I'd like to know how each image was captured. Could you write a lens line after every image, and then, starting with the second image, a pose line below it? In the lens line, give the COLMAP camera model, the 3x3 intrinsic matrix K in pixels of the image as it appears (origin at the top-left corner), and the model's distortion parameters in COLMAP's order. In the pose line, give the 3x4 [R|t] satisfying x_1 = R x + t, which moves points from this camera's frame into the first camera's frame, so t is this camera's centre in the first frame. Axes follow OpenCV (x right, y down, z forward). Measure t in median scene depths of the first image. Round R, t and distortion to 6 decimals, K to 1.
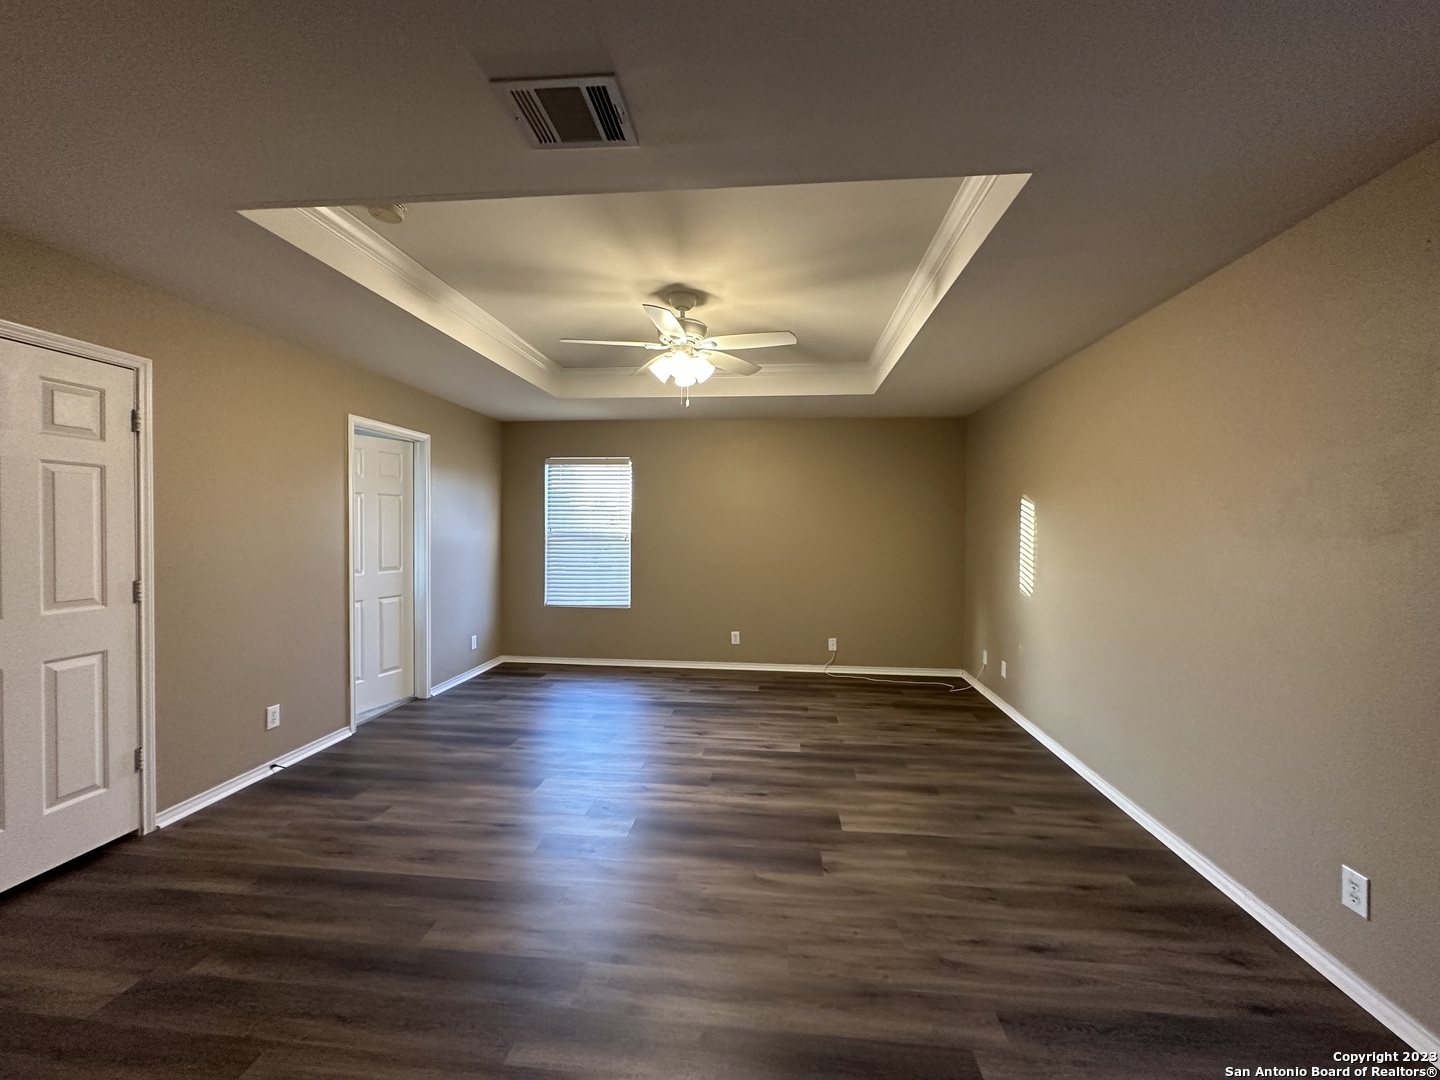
lens RADIAL K [[577.7, 0, 721.7], [0, 577.7, 540.5], [0, 0, 1]] dist [0.001104, -0.000083]
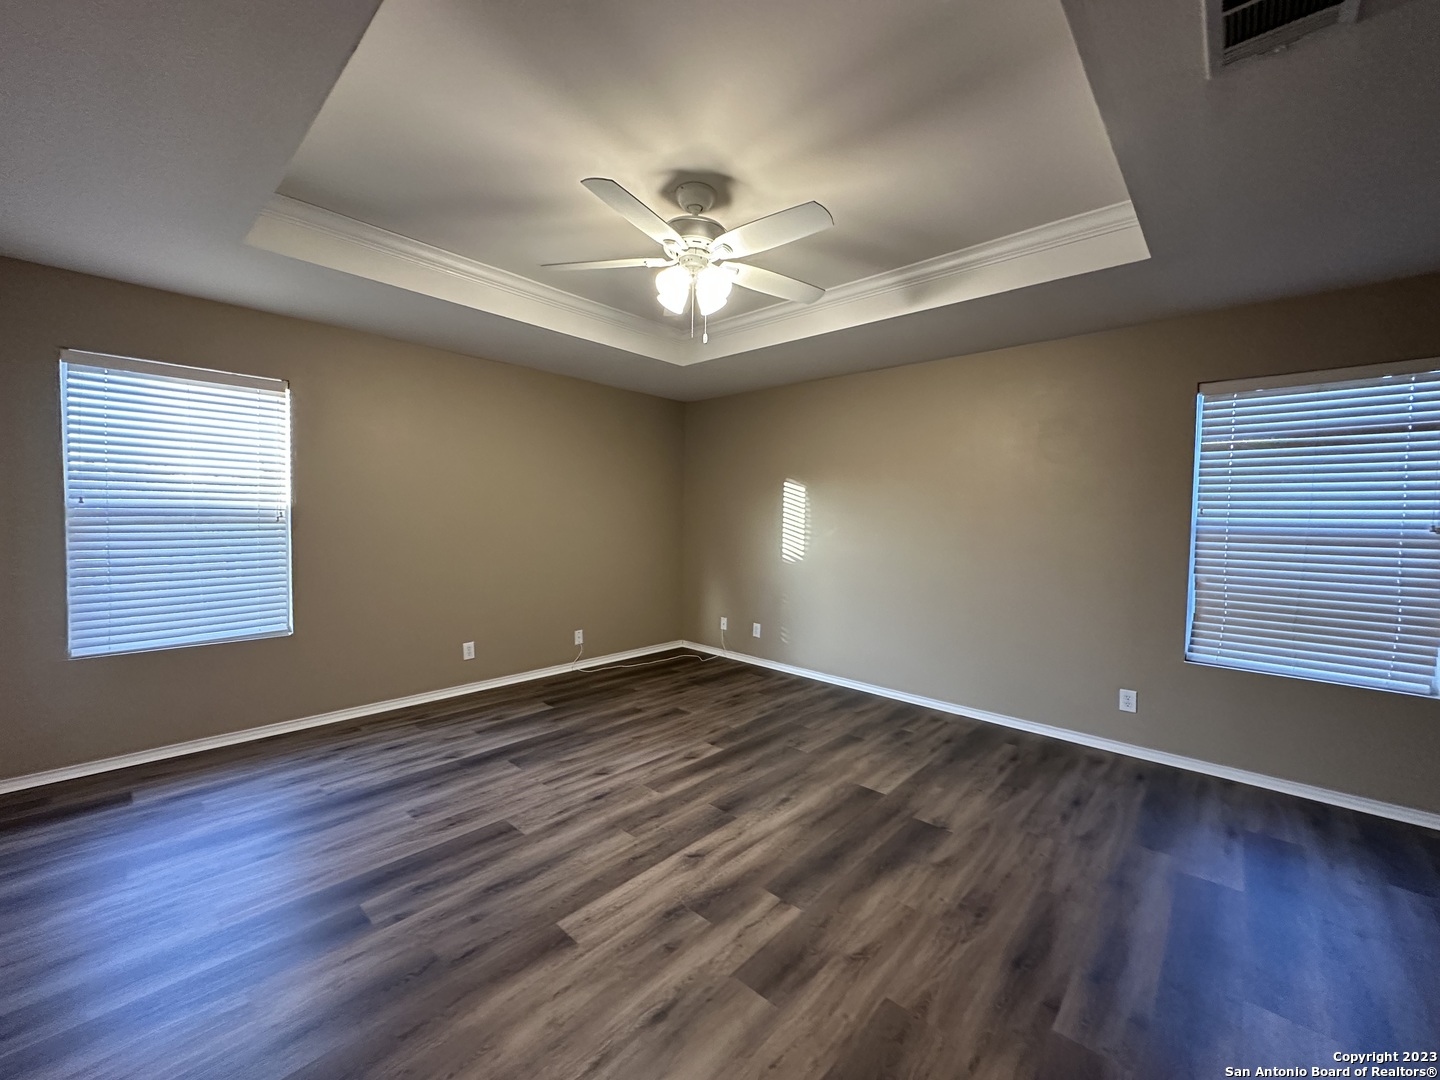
lens RADIAL K [[577.7, 0, 719.1], [0, 577.7, 538.8], [0, 0, 1]] dist [0.001104, -0.000083]
pose [[0.603493, -0.032611, 0.796701, -0.557462], [0.009397, 0.999385, 0.033790, 0.001743], [-0.797313, -0.012905, 0.603429, 0.436338]]
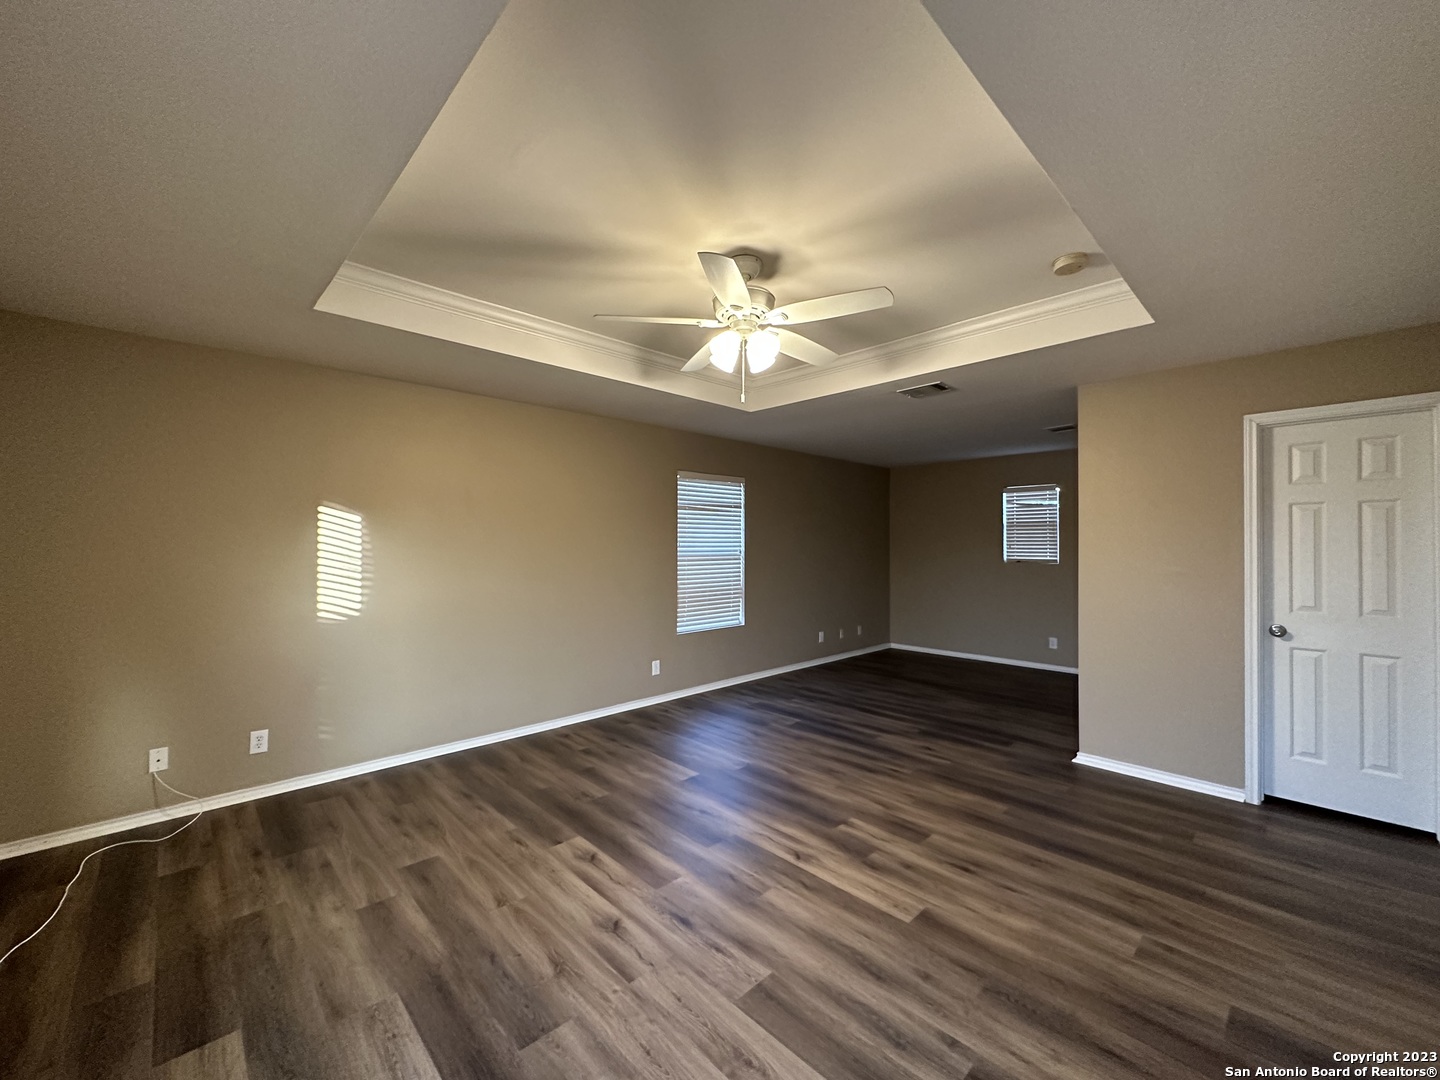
lens RADIAL K [[577.7, 0, 728.7], [0, 577.7, 539.9], [0, 0, 1]] dist [0.001104, -0.000083]
pose [[-0.767448, -0.008714, 0.641052, -0.482838], [0.007637, 0.999712, 0.022733, -0.043587], [-0.641066, 0.022342, -0.767160, 1.385079]]
